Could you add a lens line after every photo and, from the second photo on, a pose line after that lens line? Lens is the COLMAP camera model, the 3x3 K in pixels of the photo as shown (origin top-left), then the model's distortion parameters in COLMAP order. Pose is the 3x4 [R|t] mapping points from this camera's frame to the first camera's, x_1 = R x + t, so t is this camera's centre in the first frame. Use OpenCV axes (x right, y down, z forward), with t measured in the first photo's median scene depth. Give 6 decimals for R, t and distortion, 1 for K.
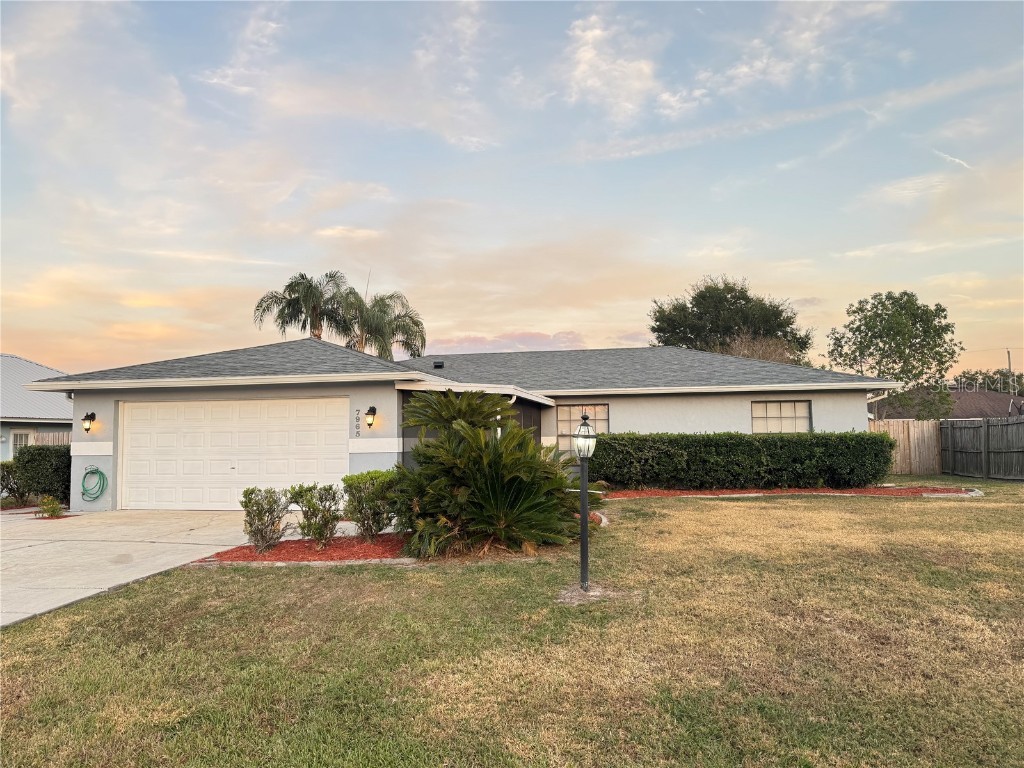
lens RADIAL K [[750.6, 0, 512.0], [0, 750.6, 384.0], [0, 0, 1]] dist [0.101373, -0.090450]
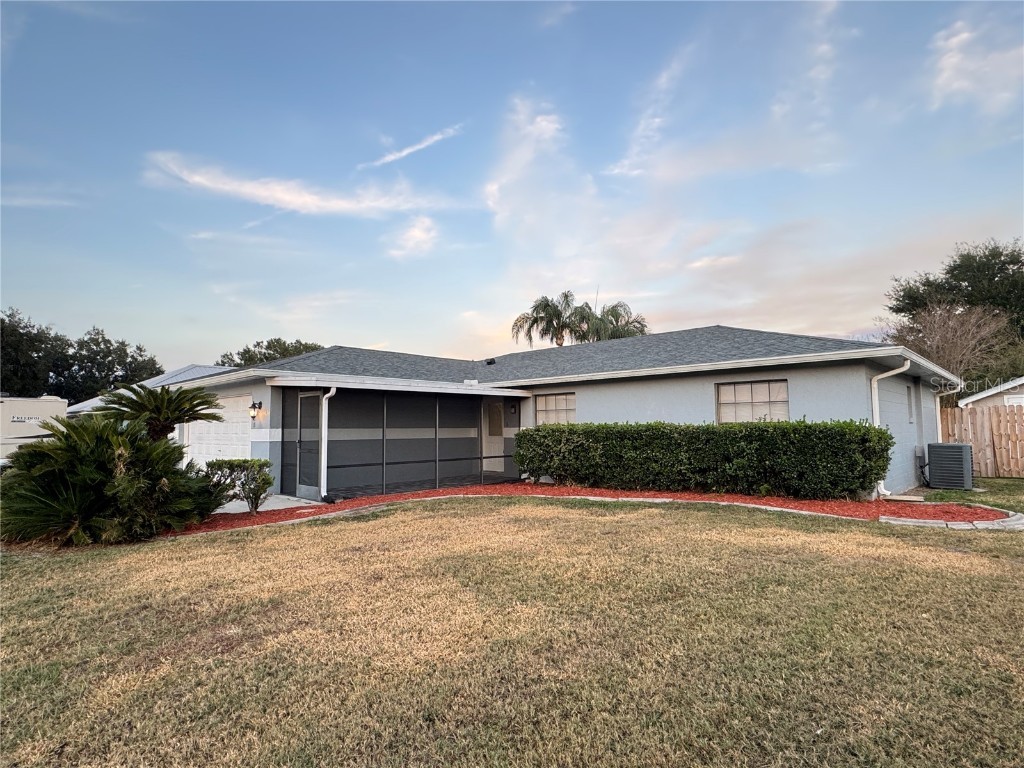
lens RADIAL K [[570.3, 0, 512.0], [0, 570.3, 384.0], [0, 0, 1]] dist [-0.001110, 0.008183]
pose [[0.842901, -0.037365, -0.536770, 0.195111], [0.038828, 0.999209, -0.008584, 0.008373], [0.536666, -0.013606, 0.843685, 0.154333]]
